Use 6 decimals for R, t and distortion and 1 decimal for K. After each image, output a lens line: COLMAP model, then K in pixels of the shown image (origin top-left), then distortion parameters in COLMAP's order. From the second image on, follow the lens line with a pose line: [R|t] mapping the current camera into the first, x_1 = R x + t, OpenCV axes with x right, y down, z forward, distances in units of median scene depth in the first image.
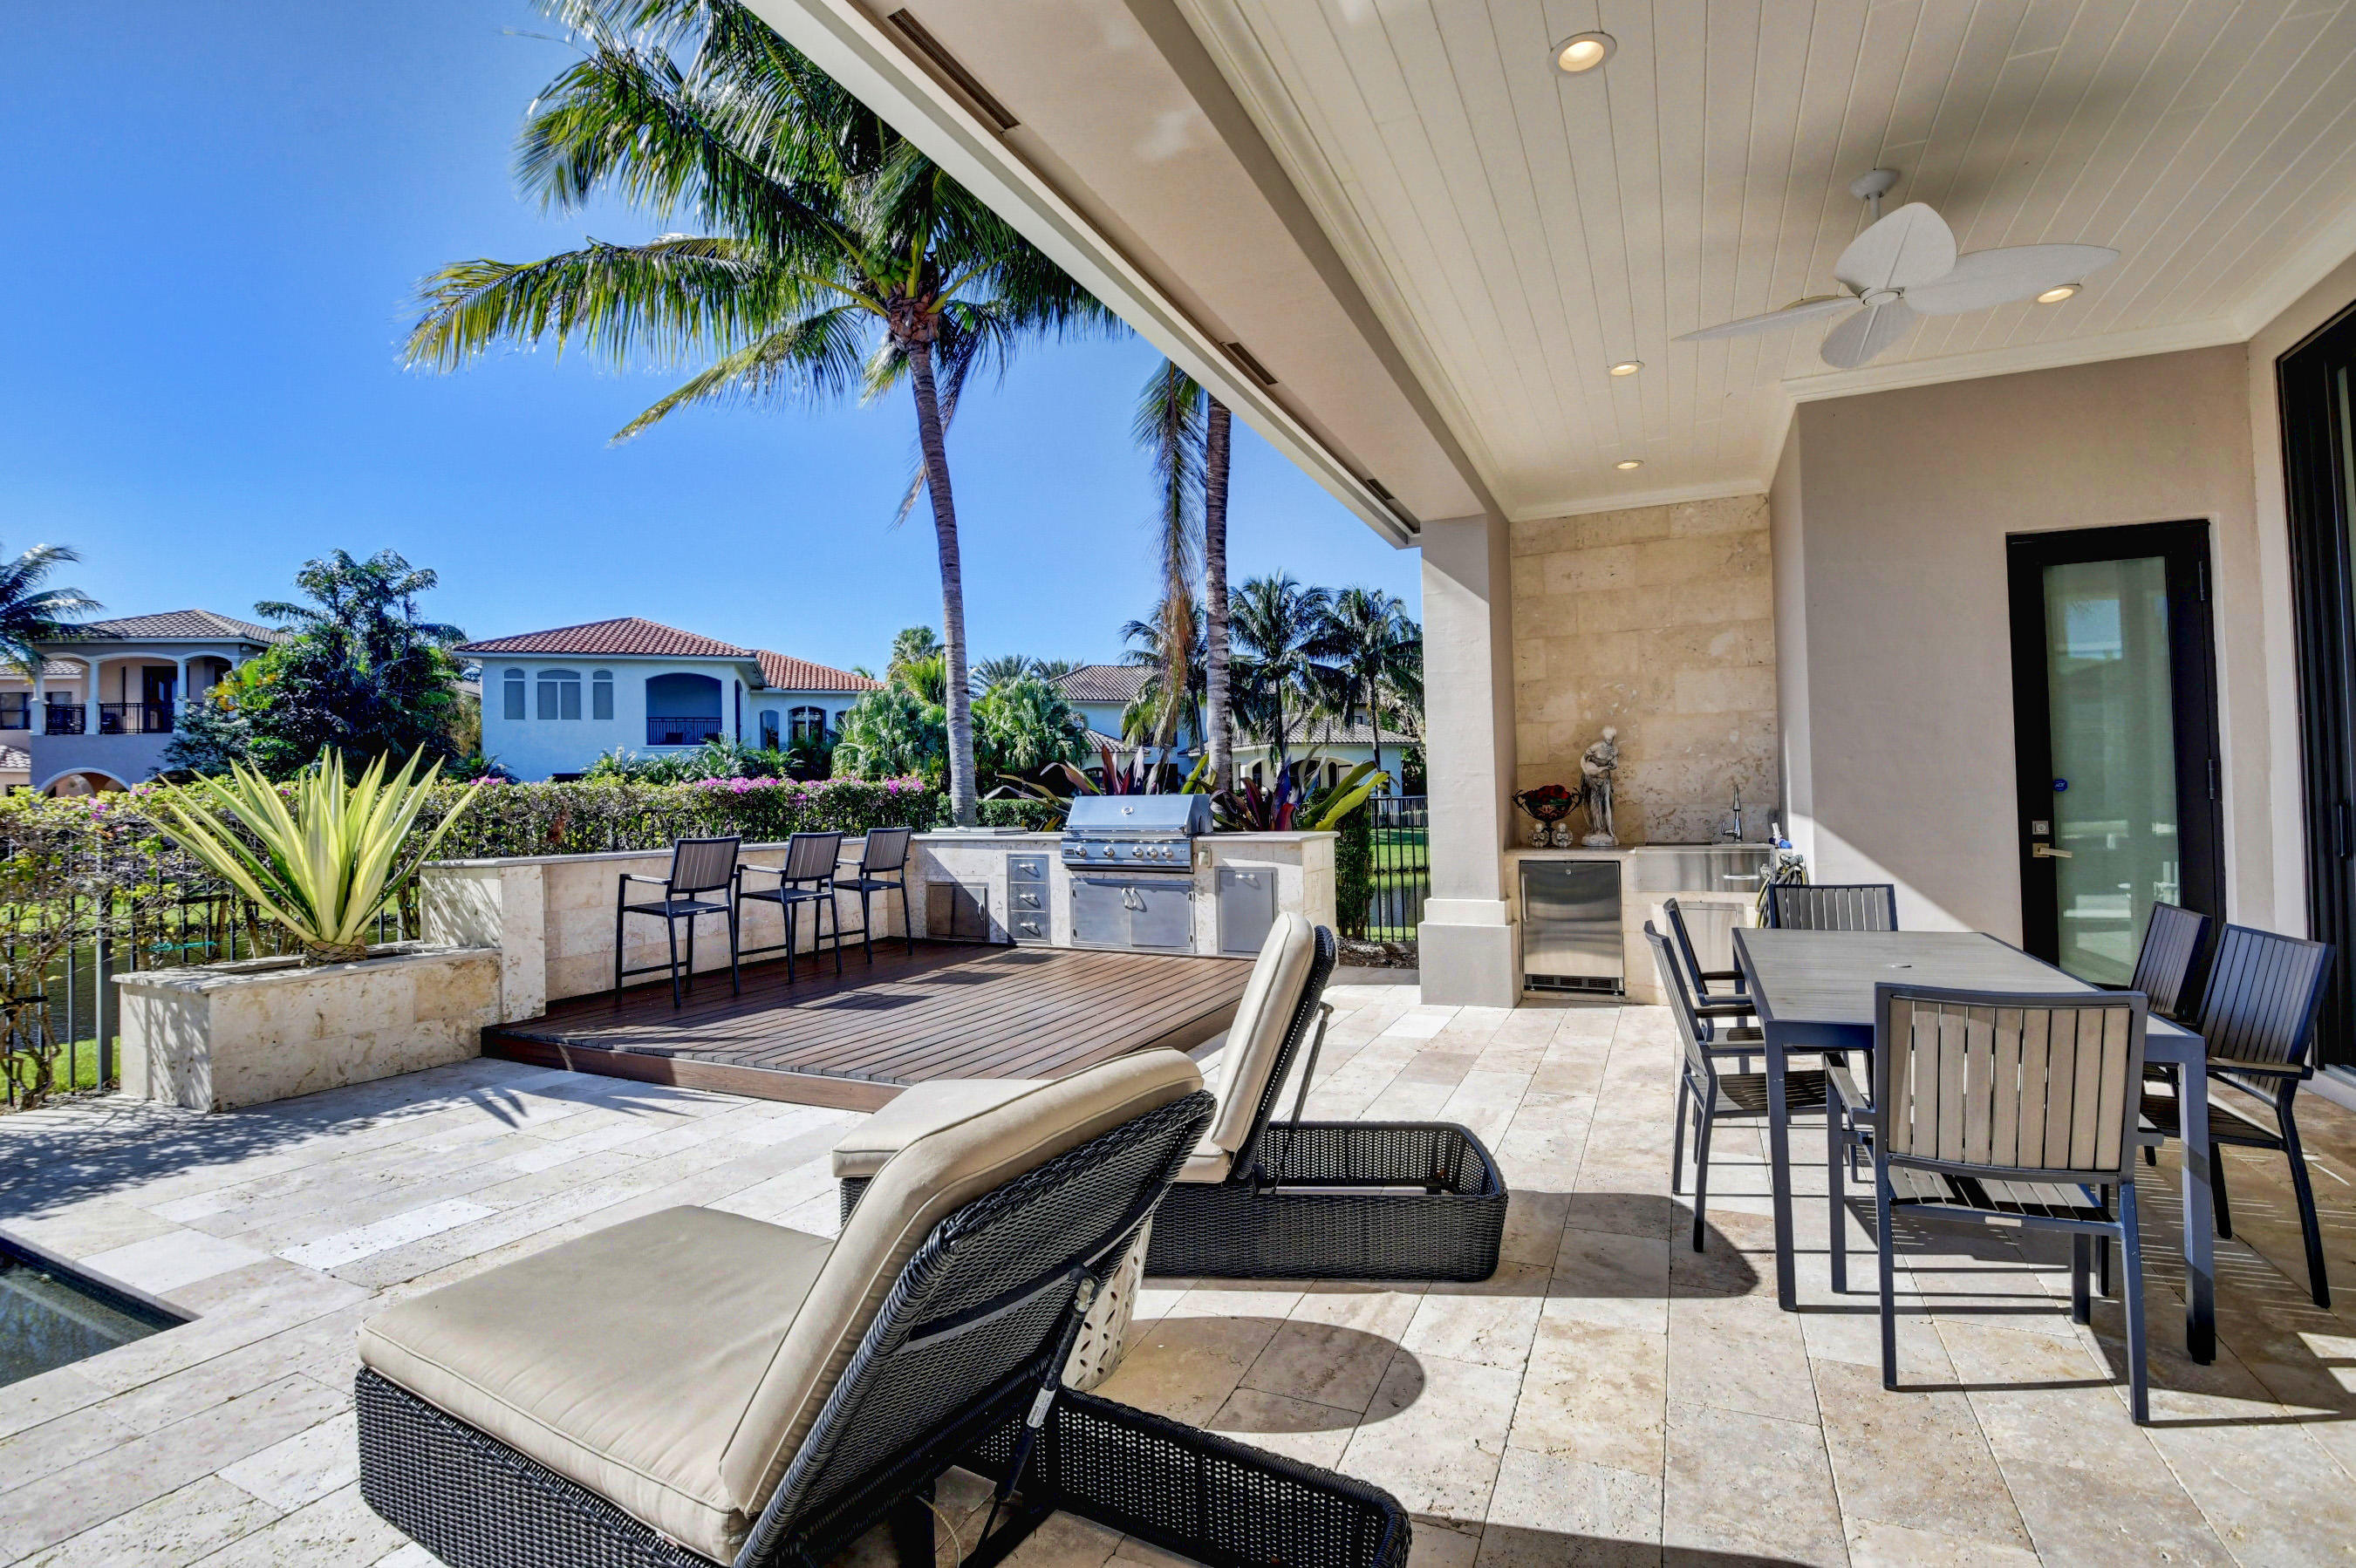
lens RADIAL K [[1055.5, 0, 1178.0], [0, 1055.5, 784.0], [0, 0, 1]] dist [0.013556, -0.031812]
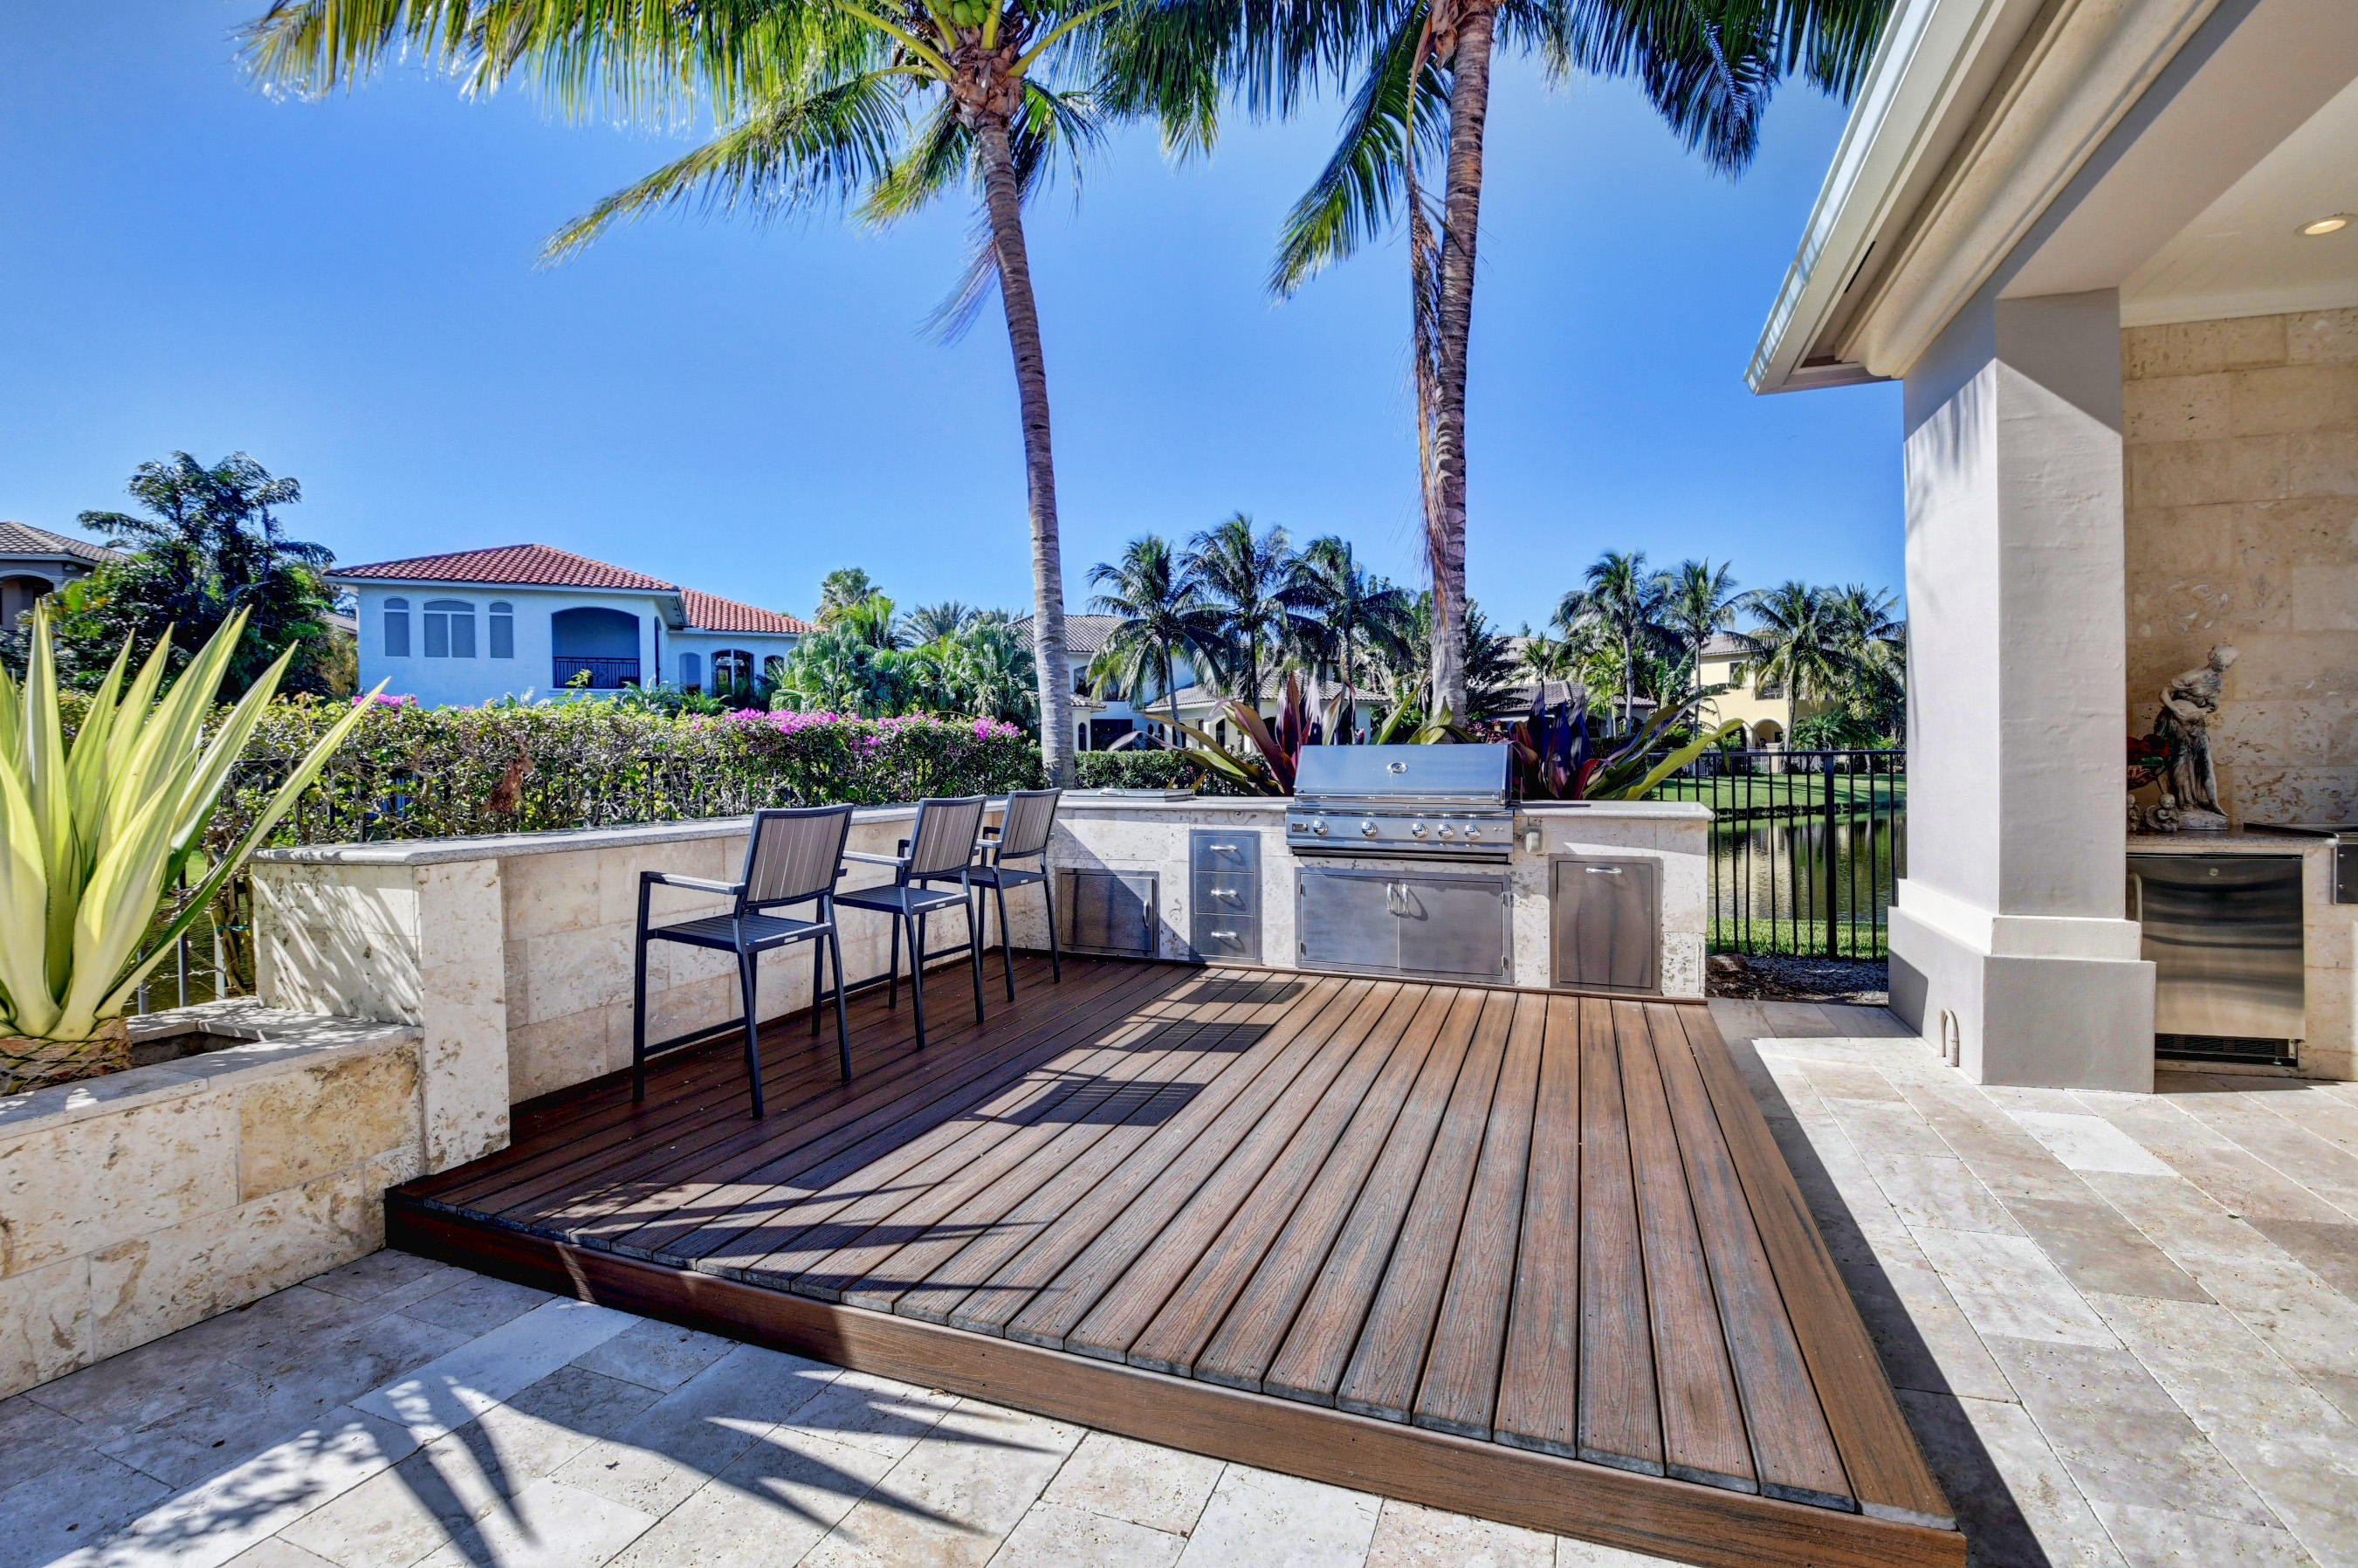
lens RADIAL K [[1061.0, 0, 1179.0], [0, 1061.0, 784.0], [0, 0, 1]] dist [-0.002400, -0.015663]
pose [[0.996803, 0.010227, 0.079239, -0.175279], [-0.013270, 0.999191, 0.037974, 0.009158], [-0.078786, -0.038904, 0.996132, 0.258623]]
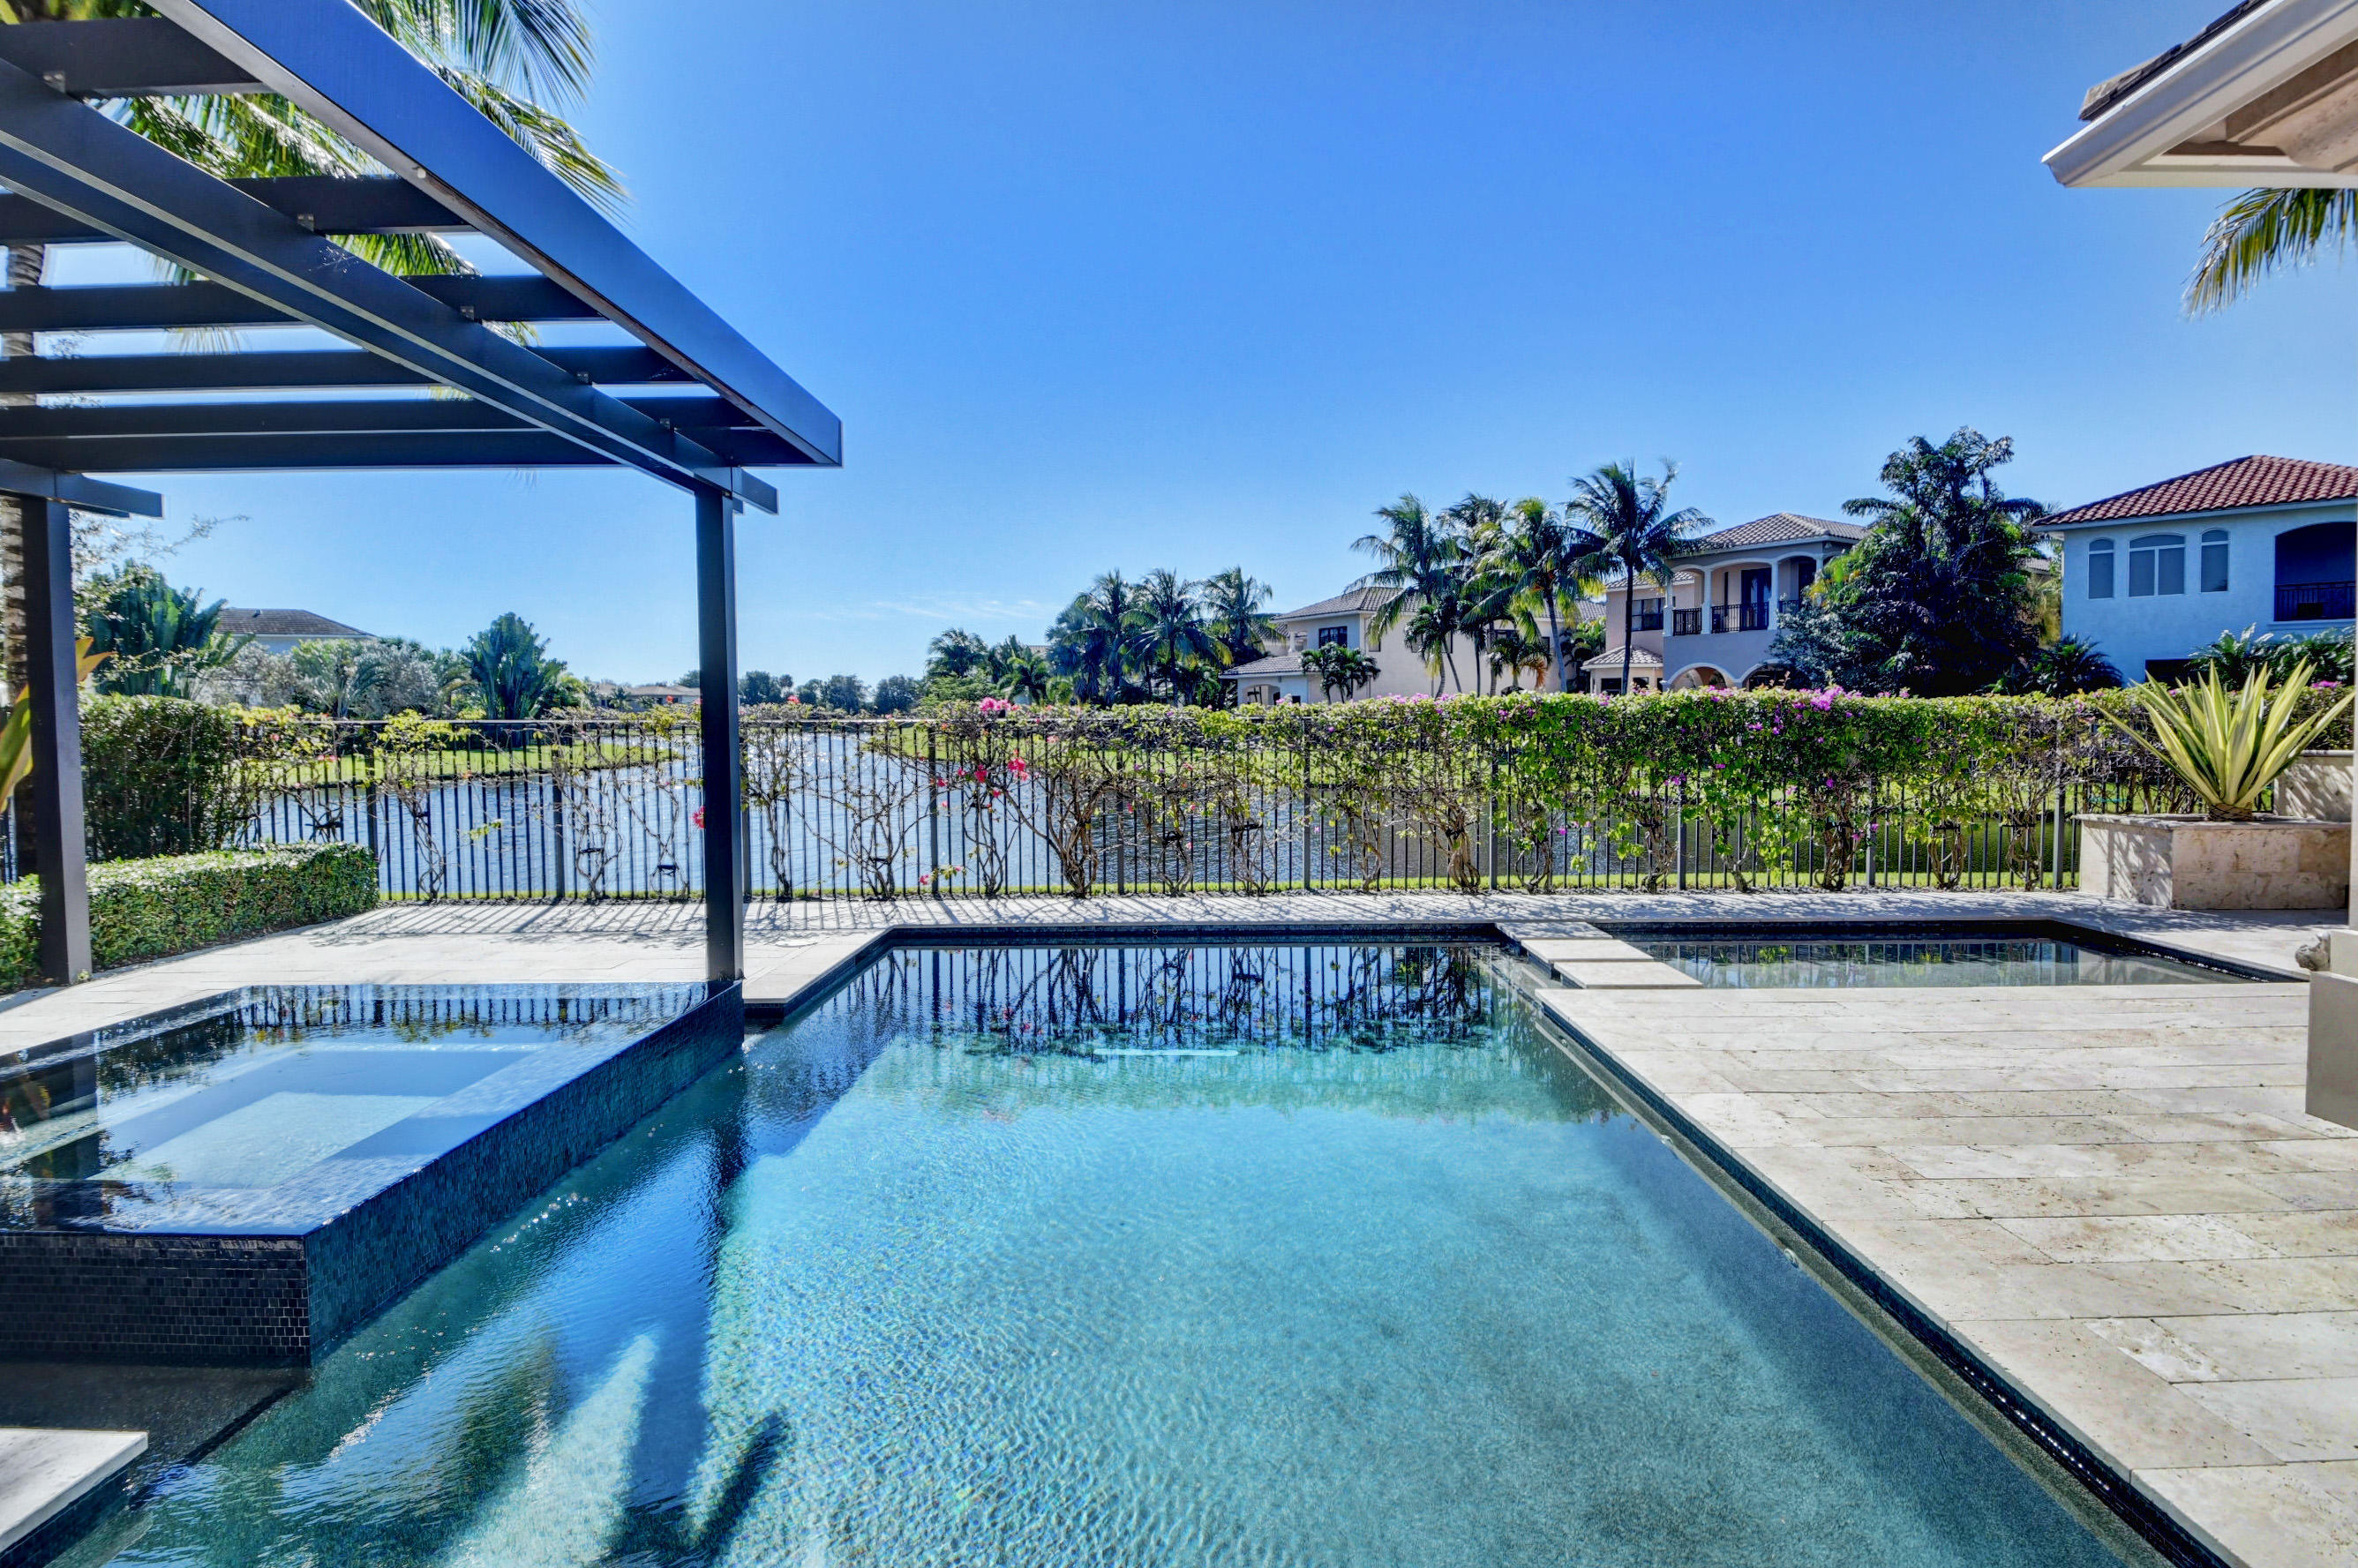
lens RADIAL K [[1296.2, 0, 1179.0], [0, 1296.2, 784.0], [0, 0, 1]] dist [-0.021783, -0.000358]
pose [[0.421106, 0.063638, -0.904776, 0.064630], [0.018883, 0.996704, 0.078893, -0.018810], [0.906815, -0.050307, 0.418516, -0.477566]]
